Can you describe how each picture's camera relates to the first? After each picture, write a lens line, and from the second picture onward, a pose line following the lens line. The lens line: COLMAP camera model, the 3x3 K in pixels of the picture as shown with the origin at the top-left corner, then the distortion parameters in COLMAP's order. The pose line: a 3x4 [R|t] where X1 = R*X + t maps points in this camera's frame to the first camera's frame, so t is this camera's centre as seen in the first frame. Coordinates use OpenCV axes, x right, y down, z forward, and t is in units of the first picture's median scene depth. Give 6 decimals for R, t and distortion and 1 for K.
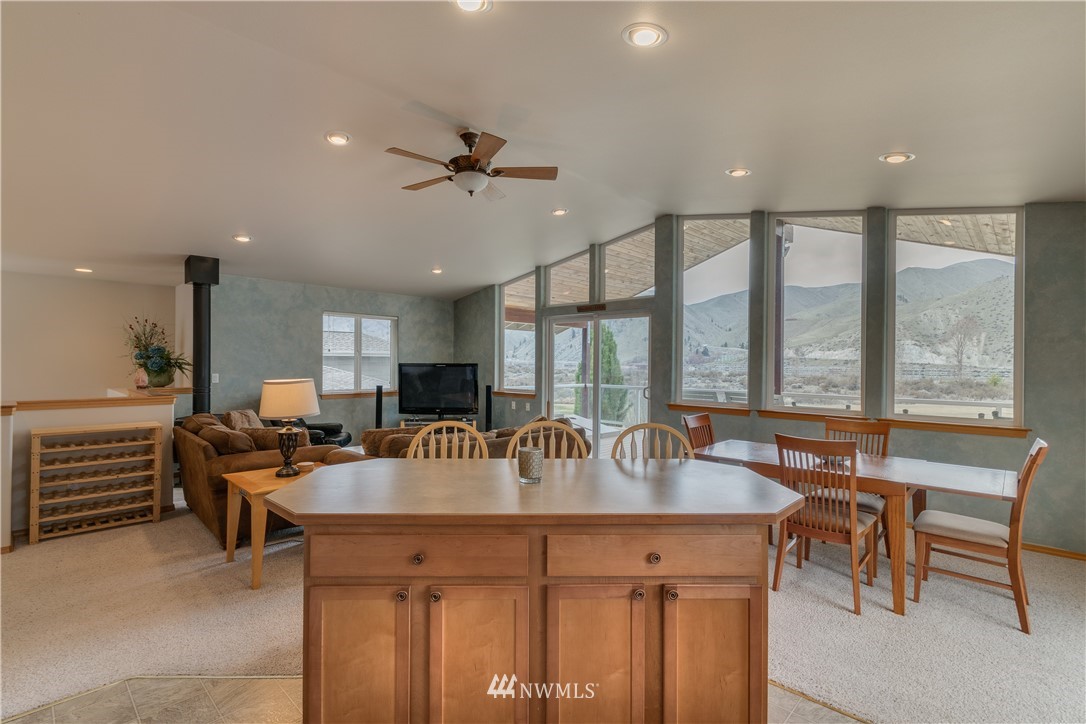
lens RADIAL K [[490.1, 0, 536.6], [0, 490.1, 360.2], [0, 0, 1]] dist [0.002242, -0.000124]
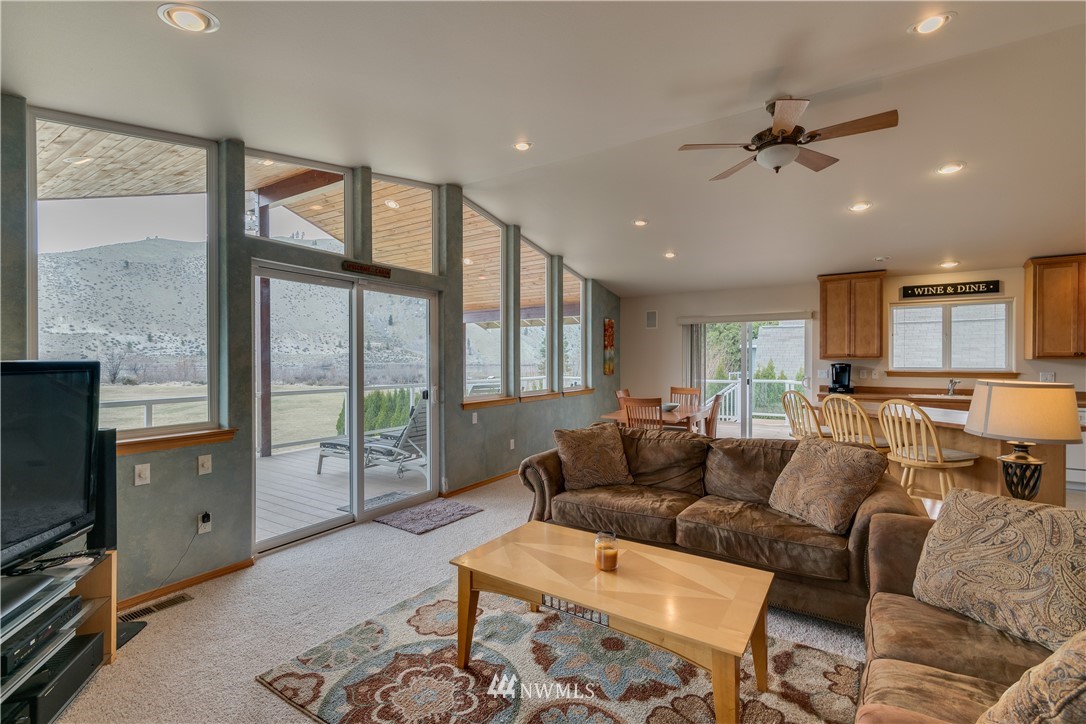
lens RADIAL K [[490.1, 0, 523.0], [0, 490.1, 361.5], [0, 0, 1]] dist [0.002242, -0.000124]
pose [[-0.181591, -0.005860, 0.983357, -0.504818], [-0.000007, 0.999982, 0.005958, 0.006148], [-0.983374, 0.001075, -0.181587, 0.862927]]
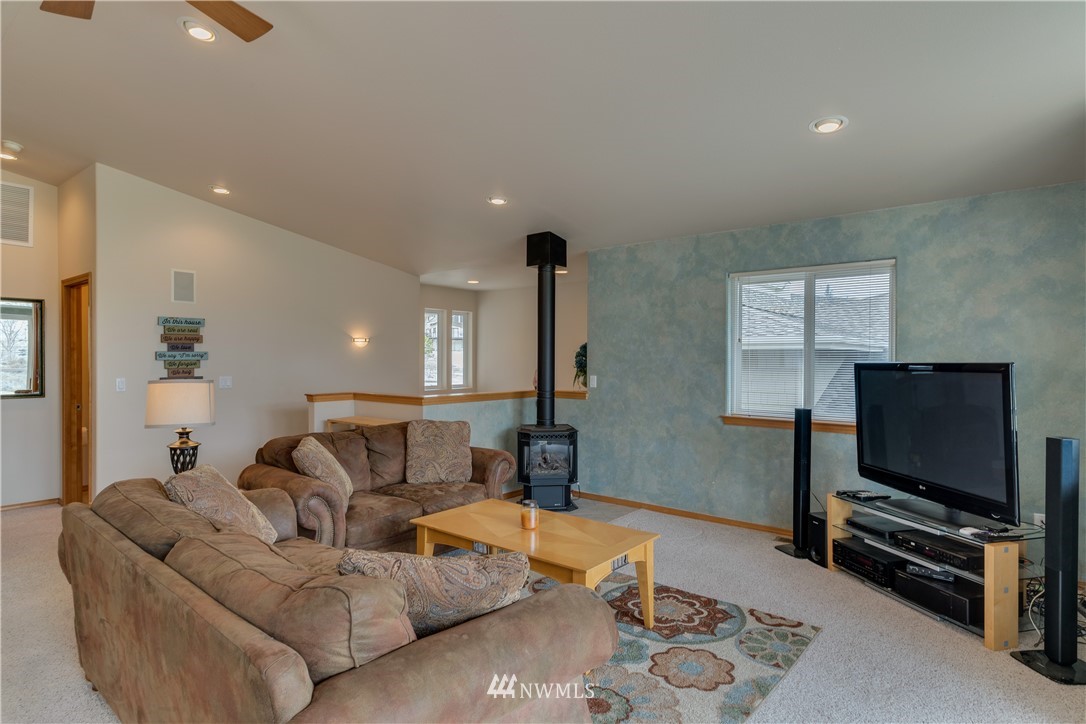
lens RADIAL K [[554.8, 0, 538.2], [0, 554.8, 363.2], [0, 0, 1]] dist [-0.004349, -0.000793]
pose [[0.099743, -0.001220, -0.995012, 0.204976], [-0.000953, 0.999999, -0.001322, 0.007997], [0.995013, 0.001080, 0.099742, 0.721950]]
